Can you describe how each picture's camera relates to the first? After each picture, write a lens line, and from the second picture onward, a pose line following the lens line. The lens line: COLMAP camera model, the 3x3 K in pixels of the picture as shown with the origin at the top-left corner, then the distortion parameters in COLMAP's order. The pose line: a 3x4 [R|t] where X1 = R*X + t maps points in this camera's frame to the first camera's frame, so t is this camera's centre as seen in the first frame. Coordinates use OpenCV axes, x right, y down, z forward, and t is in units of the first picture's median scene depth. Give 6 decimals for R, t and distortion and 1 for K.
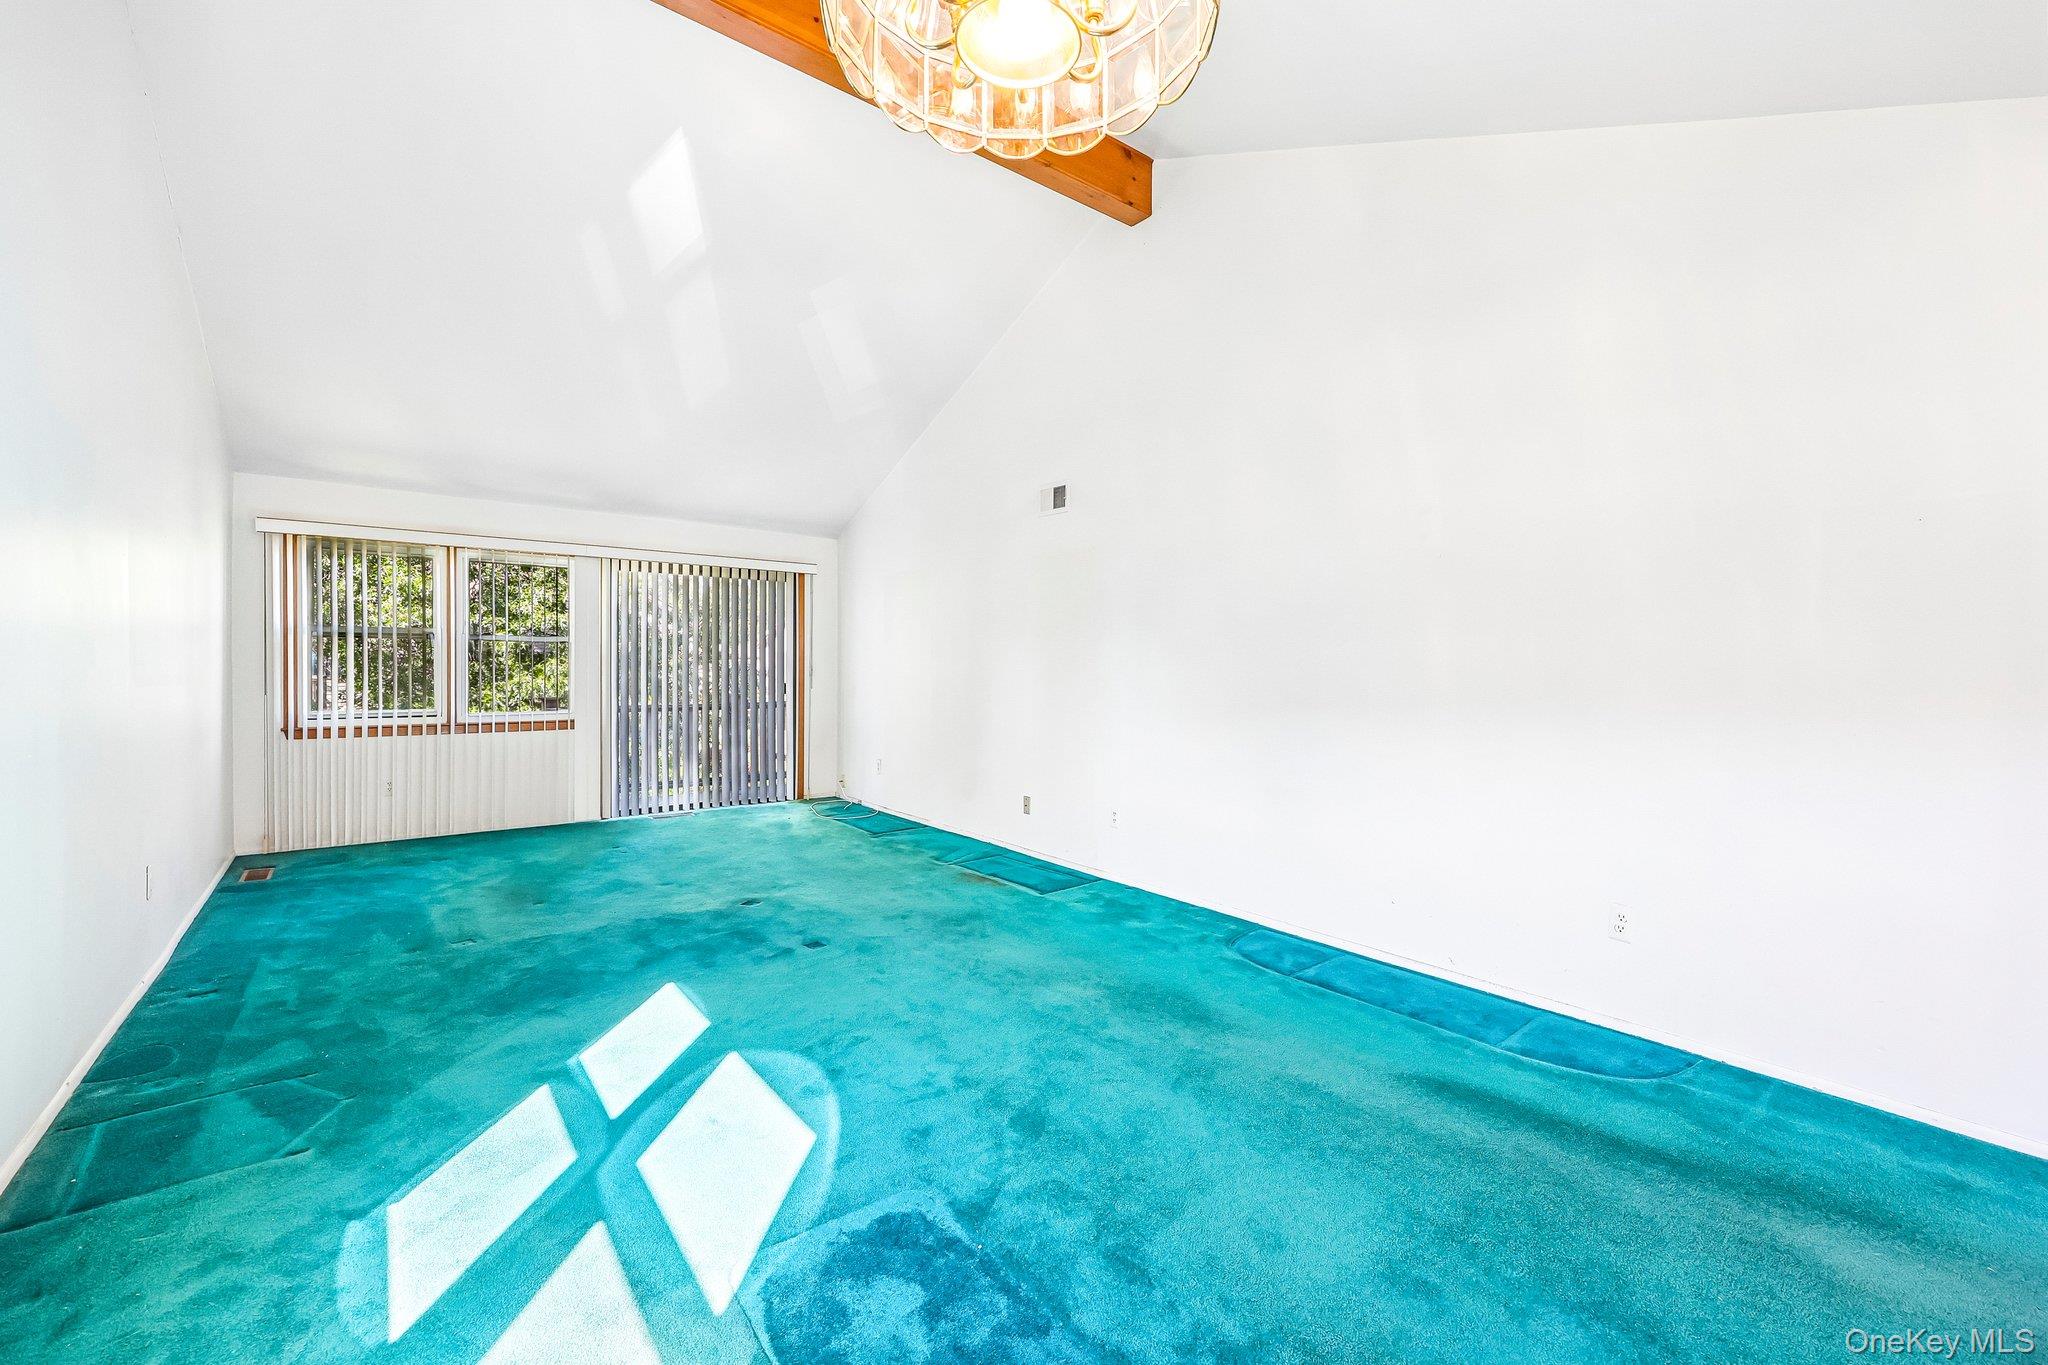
lens RADIAL K [[834.8, 0, 1024.1], [0, 834.8, 677.4], [0, 0, 1]] dist [-0.000136, 0.001318]
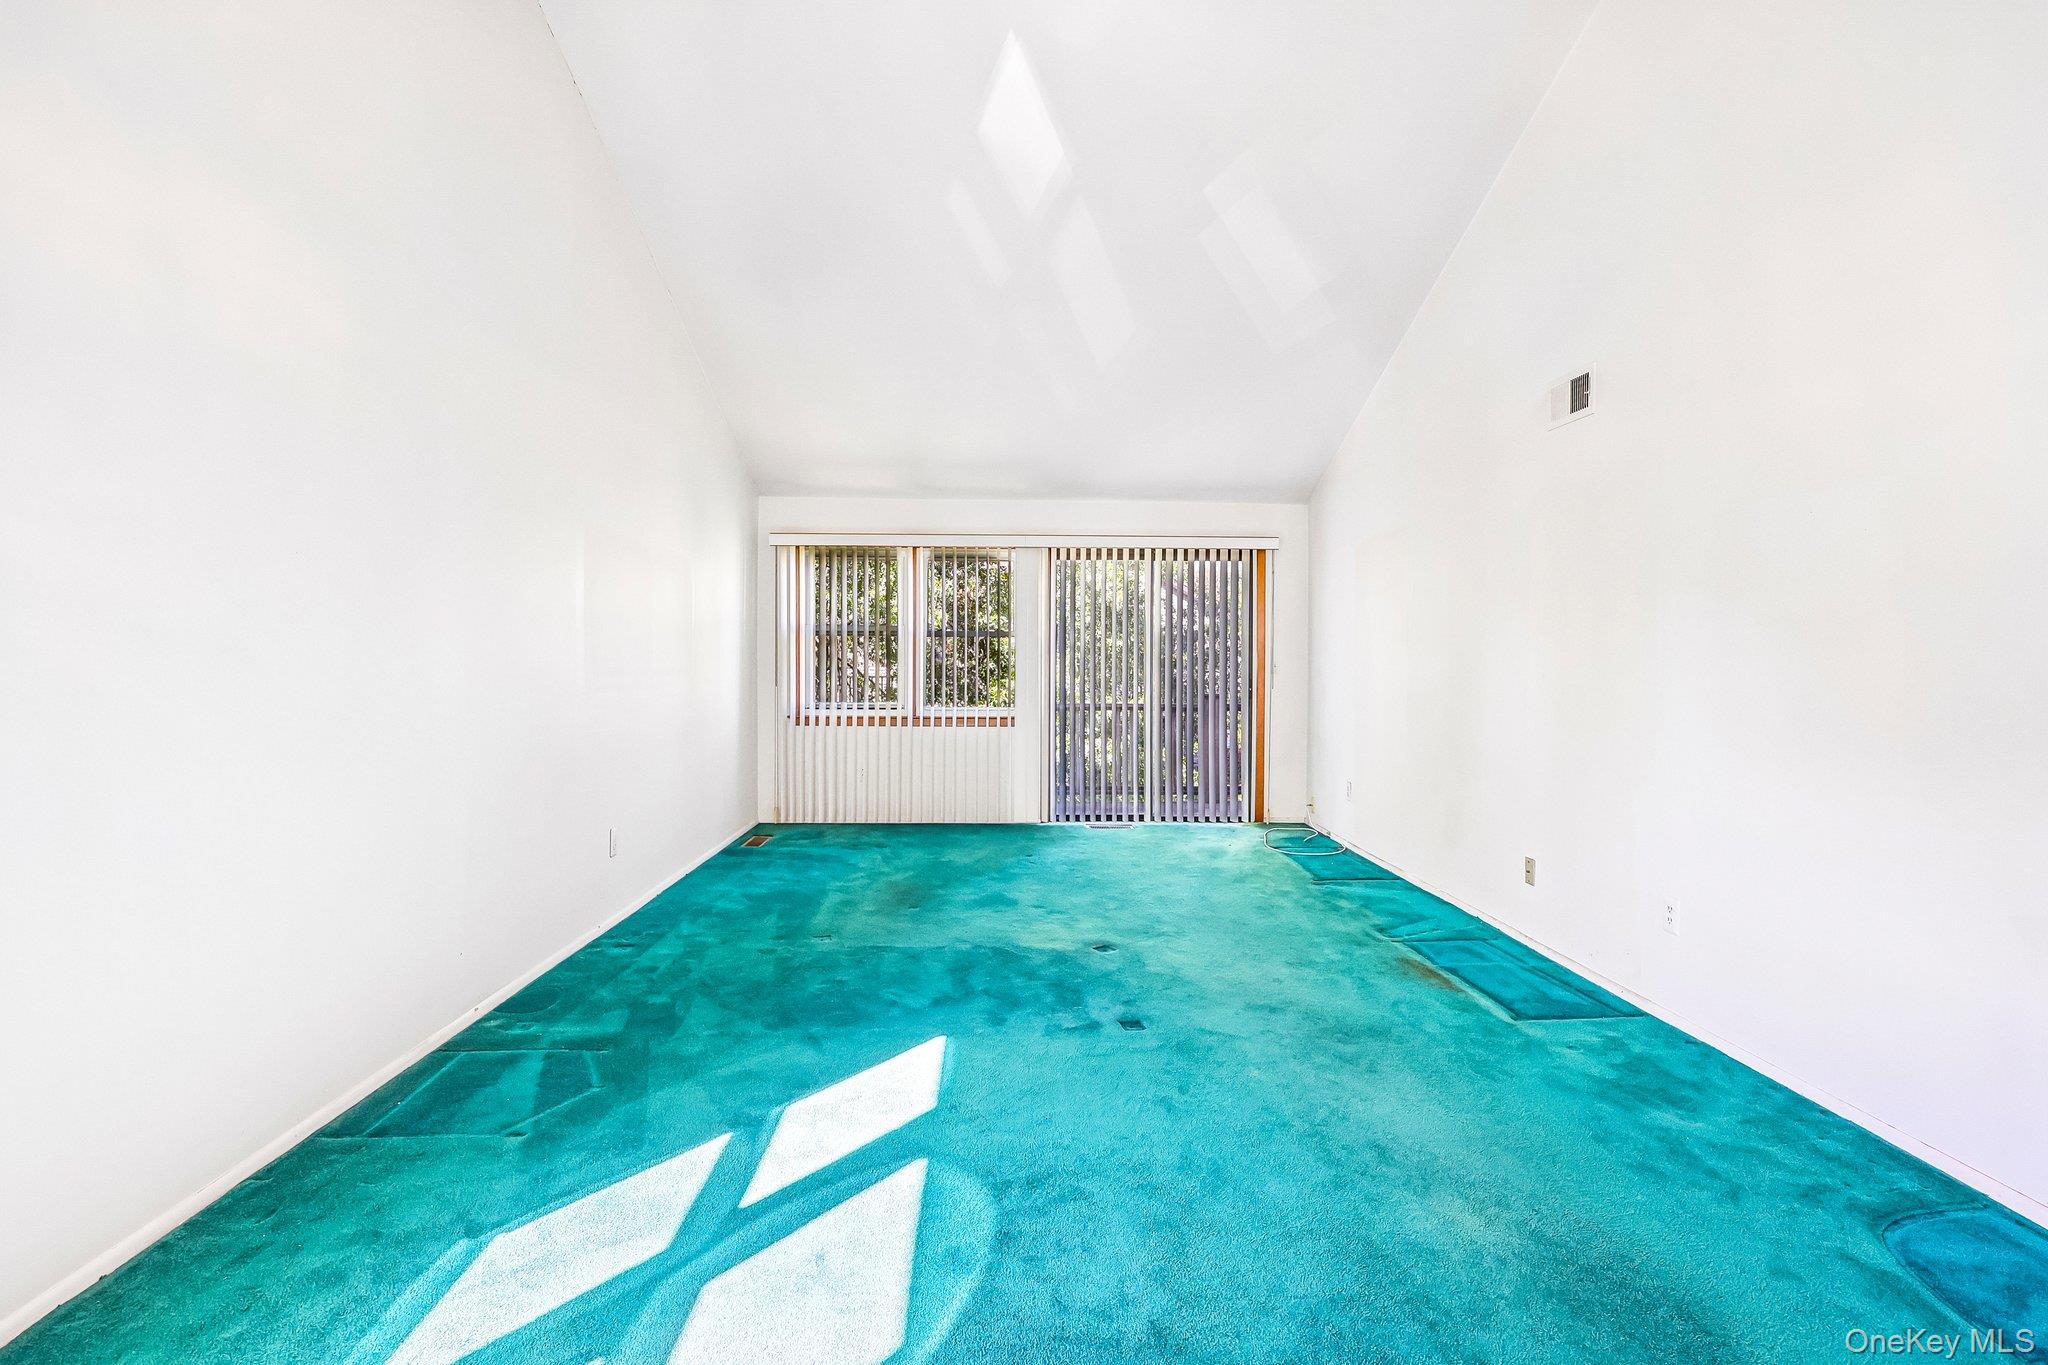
lens RADIAL K [[907.2, 0, 1021.3], [0, 907.2, 672.6], [0, 0, 1]] dist [0.002124, 0.000780]
pose [[0.802056, 0.006362, -0.597215, 0.149764], [-0.008543, 0.999963, -0.000821, 0.000147], [0.597188, 0.005760, 0.802081, 0.253265]]
